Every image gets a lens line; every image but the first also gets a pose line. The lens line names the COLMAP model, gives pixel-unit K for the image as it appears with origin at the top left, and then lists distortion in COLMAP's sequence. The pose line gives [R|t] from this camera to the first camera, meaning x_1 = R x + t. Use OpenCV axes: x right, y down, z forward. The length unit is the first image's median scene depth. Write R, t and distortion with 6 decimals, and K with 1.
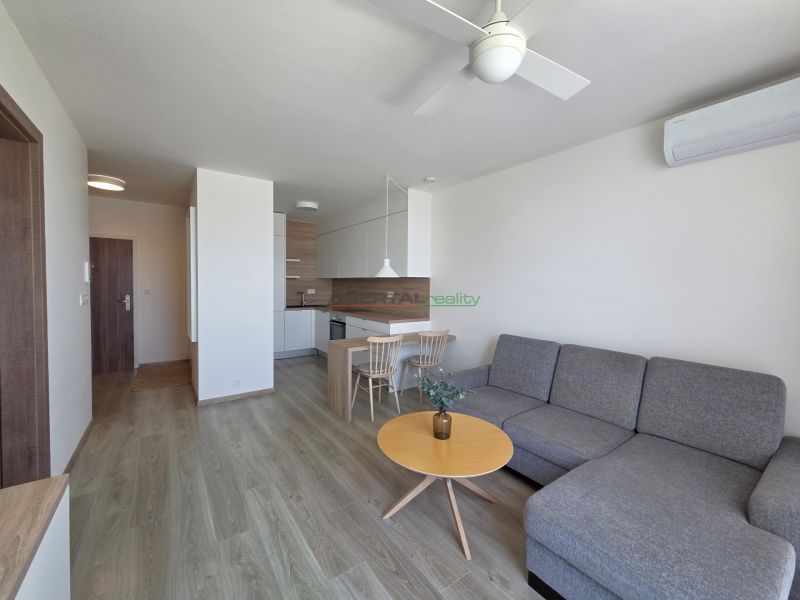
lens RADIAL K [[643.7, 0, 400.0], [0, 643.7, 300.0], [0, 0, 1]] dist [0.004754, 0.001958]
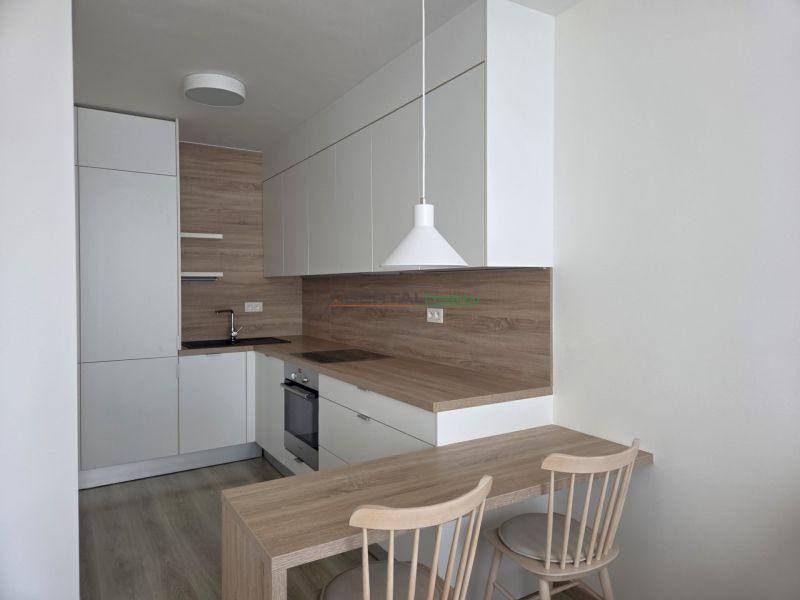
lens RADIAL K [[643.7, 0, 400.0], [0, 643.7, 300.0], [0, 0, 1]] dist [0.004754, 0.001958]
pose [[0.998287, -0.013919, -0.056835, -0.013582], [0.013644, 0.999893, -0.005213, -0.015850], [0.056901, 0.004428, 0.998370, 0.614381]]
